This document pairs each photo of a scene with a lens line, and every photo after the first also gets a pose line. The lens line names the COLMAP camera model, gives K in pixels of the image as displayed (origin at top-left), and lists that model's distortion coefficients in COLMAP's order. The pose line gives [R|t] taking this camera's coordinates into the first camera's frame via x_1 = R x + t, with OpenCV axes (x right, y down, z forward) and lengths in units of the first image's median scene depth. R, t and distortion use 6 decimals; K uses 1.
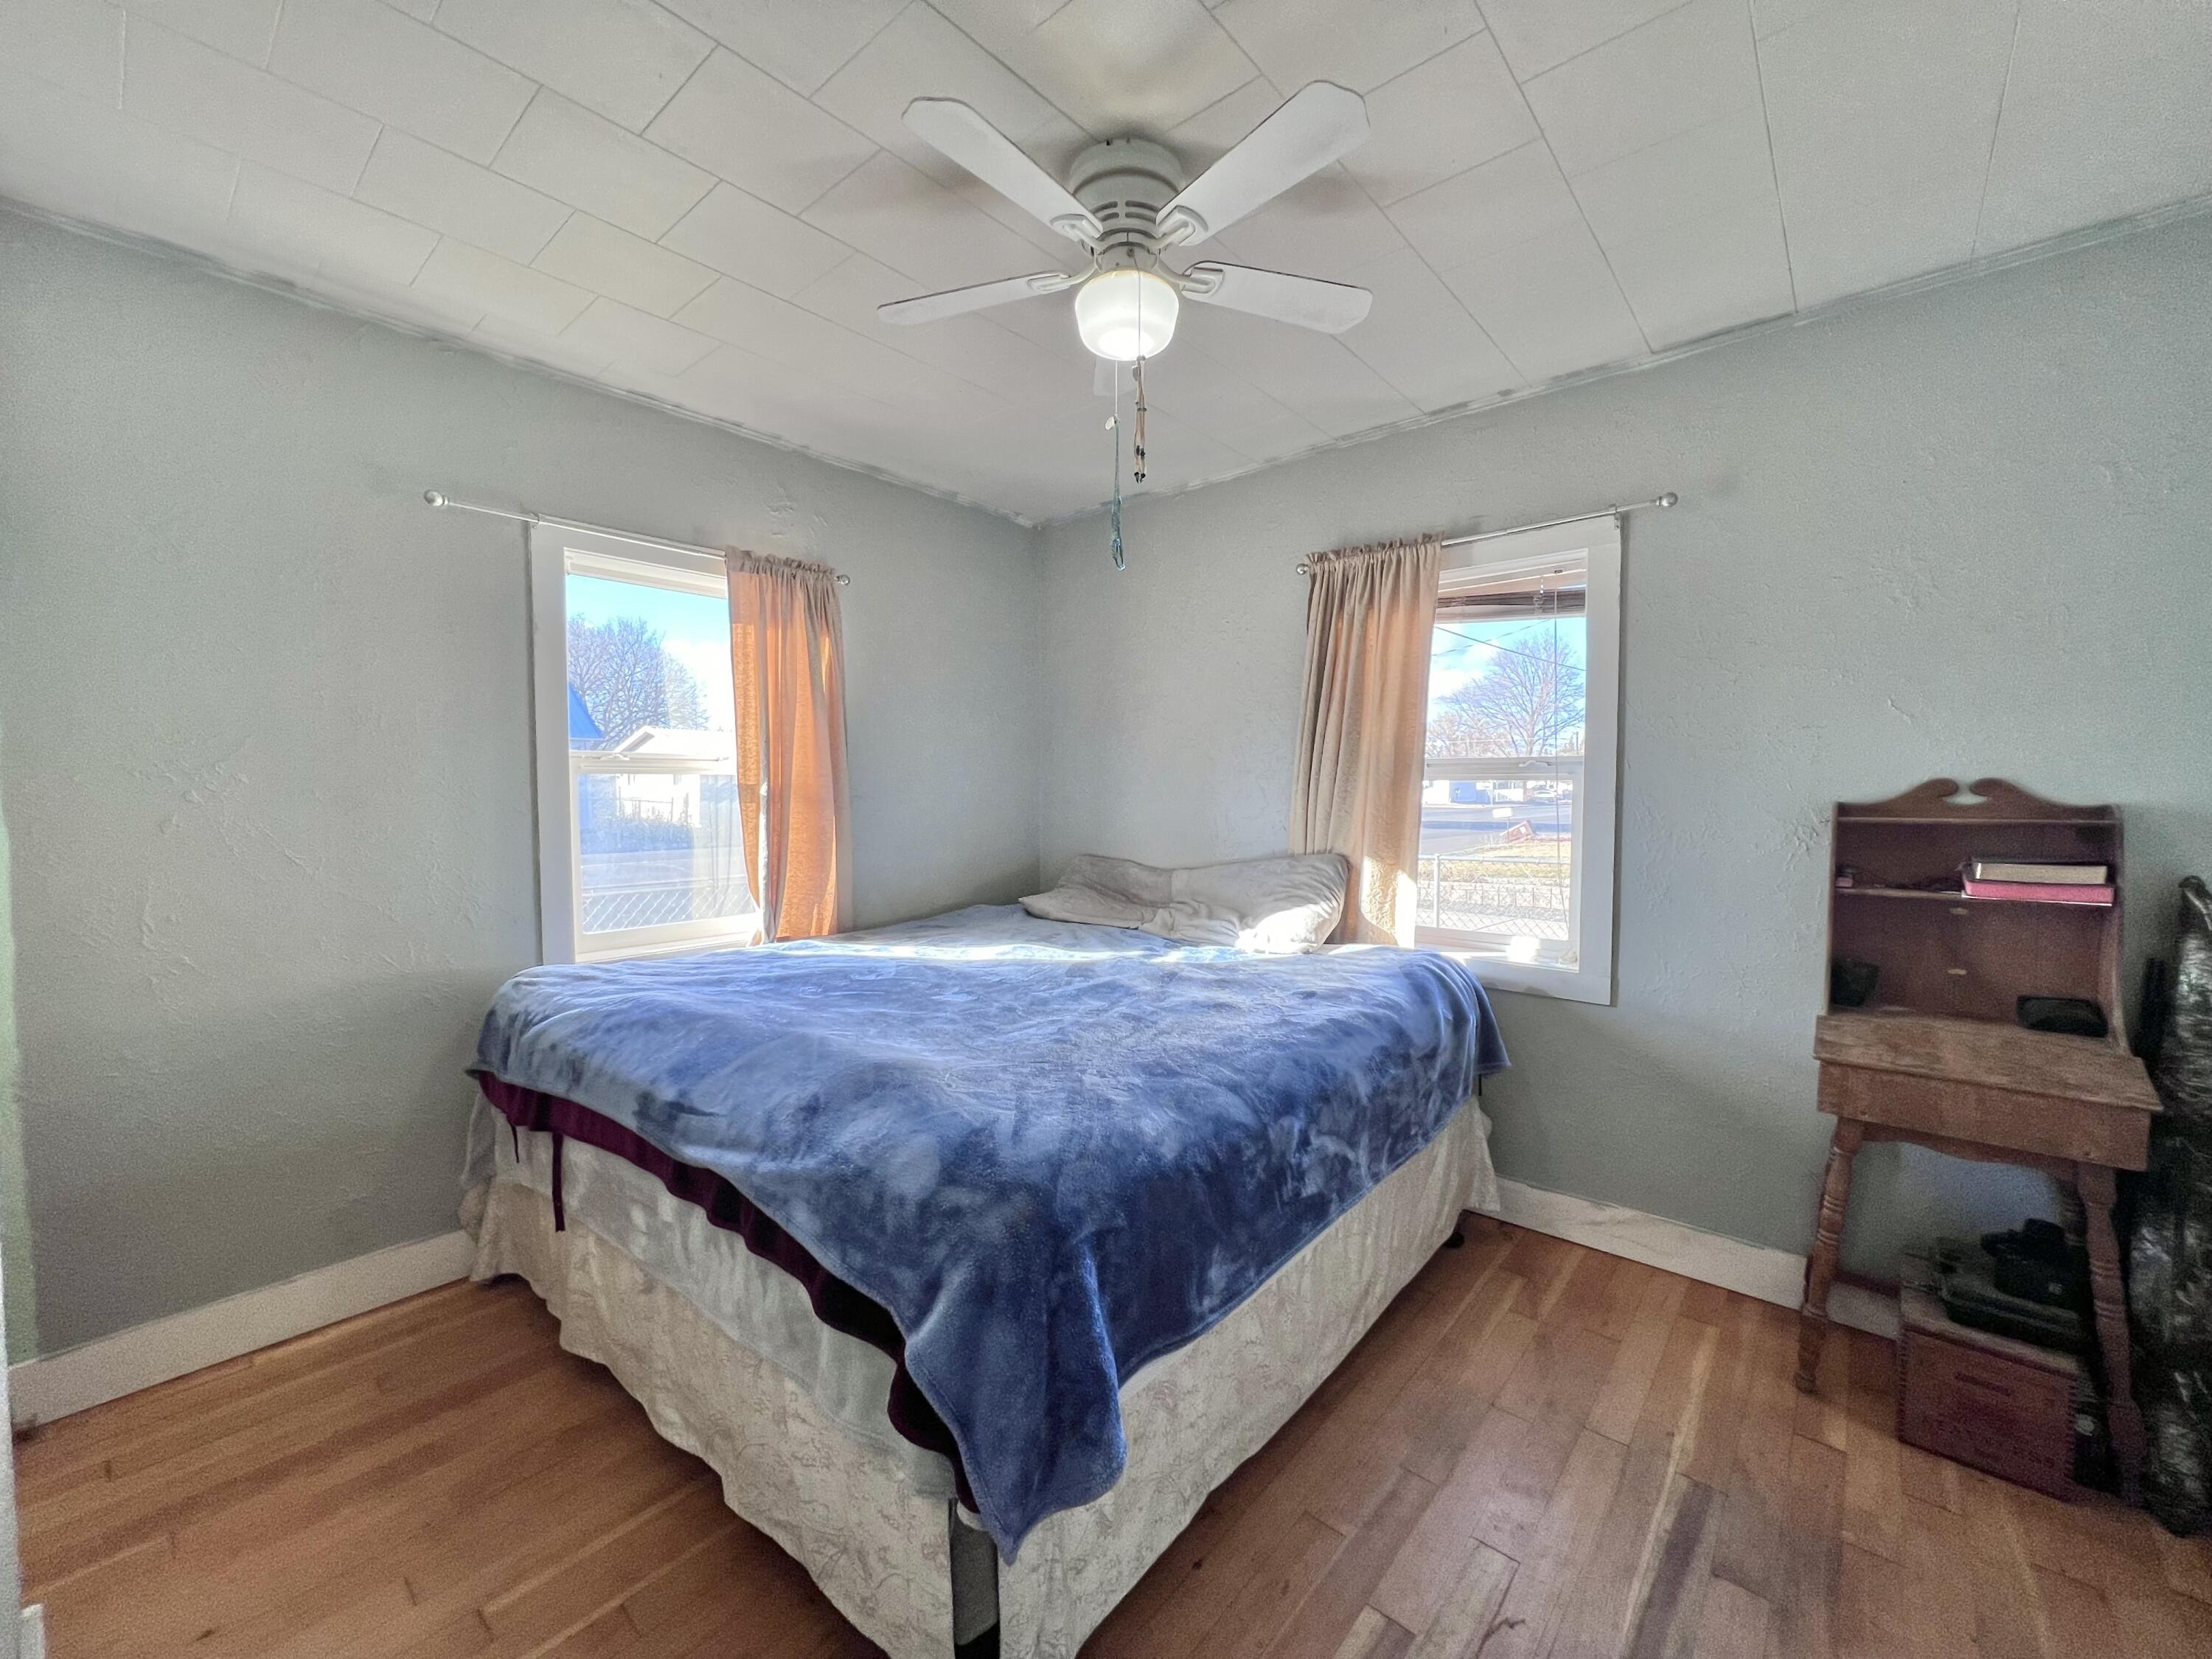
lens RADIAL K [[903.8, 0, 1101.2], [0, 903.8, 828.9], [0, 0, 1]] dist [0.000420, 0.000519]
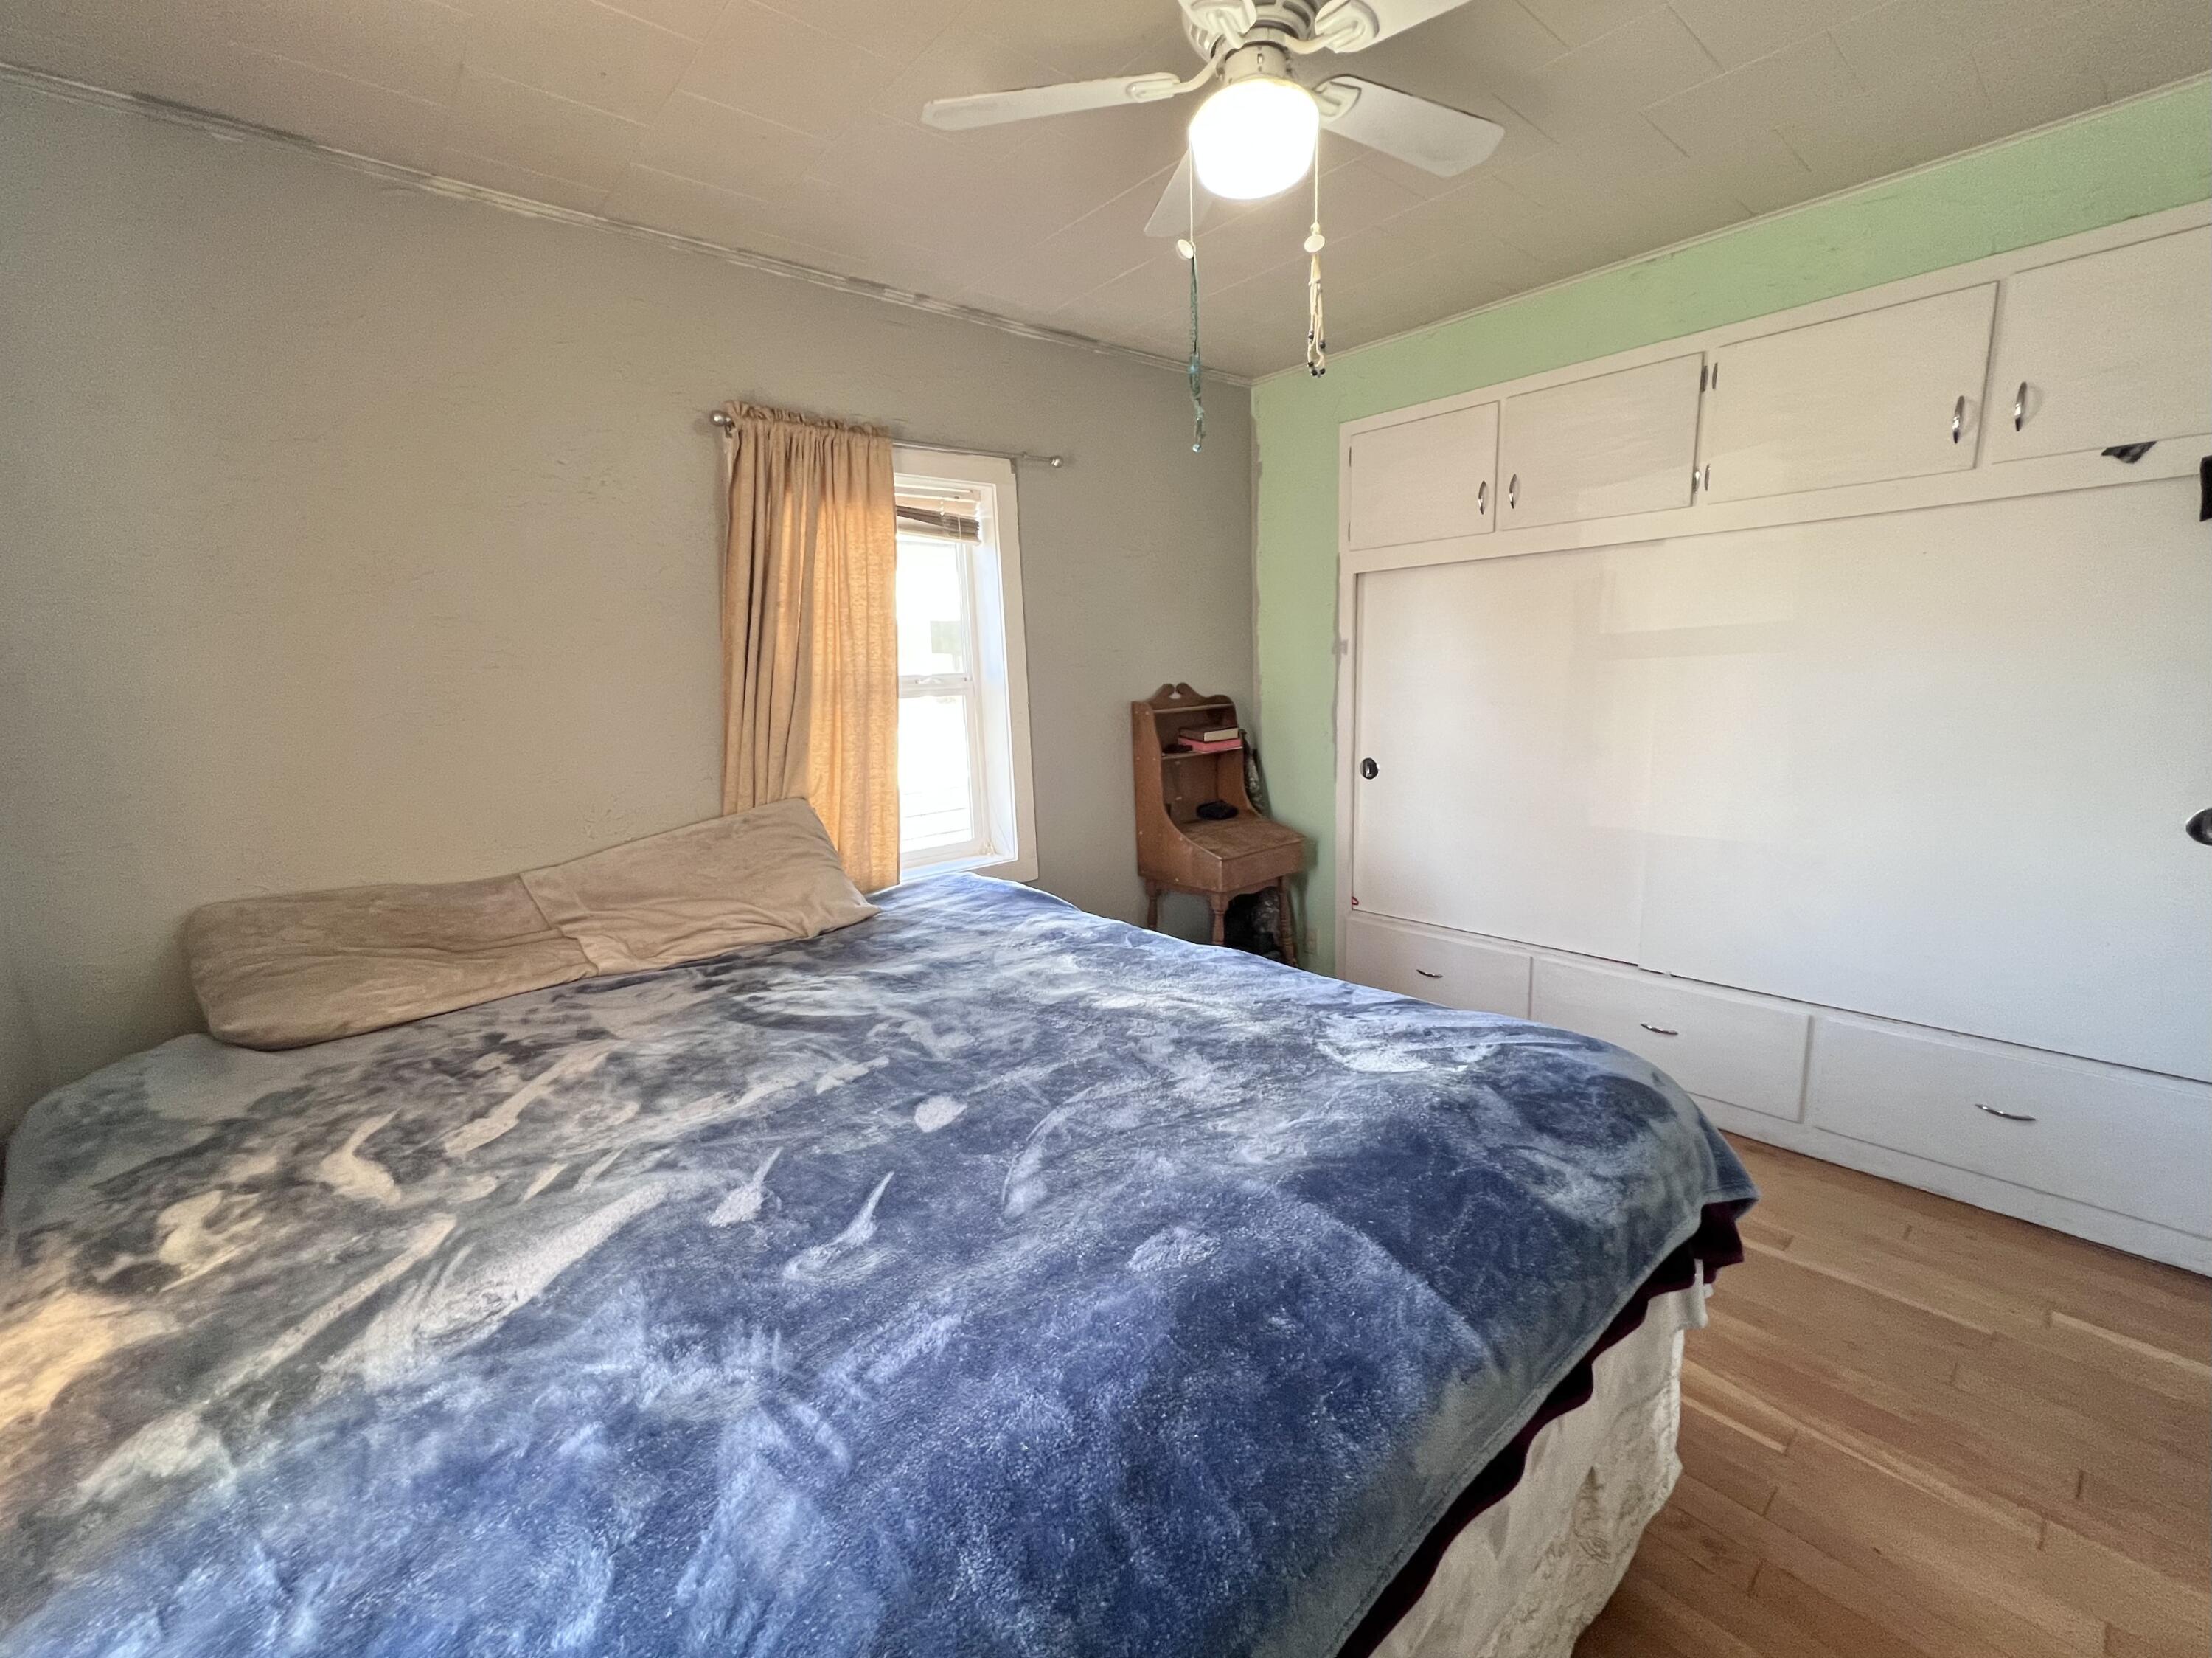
lens RADIAL K [[903.9, 0, 1101.2], [0, 903.9, 828.4], [0, 0, 1]] dist [0.000420, 0.000519]
pose [[0.135140, -0.190707, 0.972300, -0.618409], [0.078106, 0.980299, 0.181420, -0.088118], [-0.987743, 0.051425, 0.147373, 0.738028]]
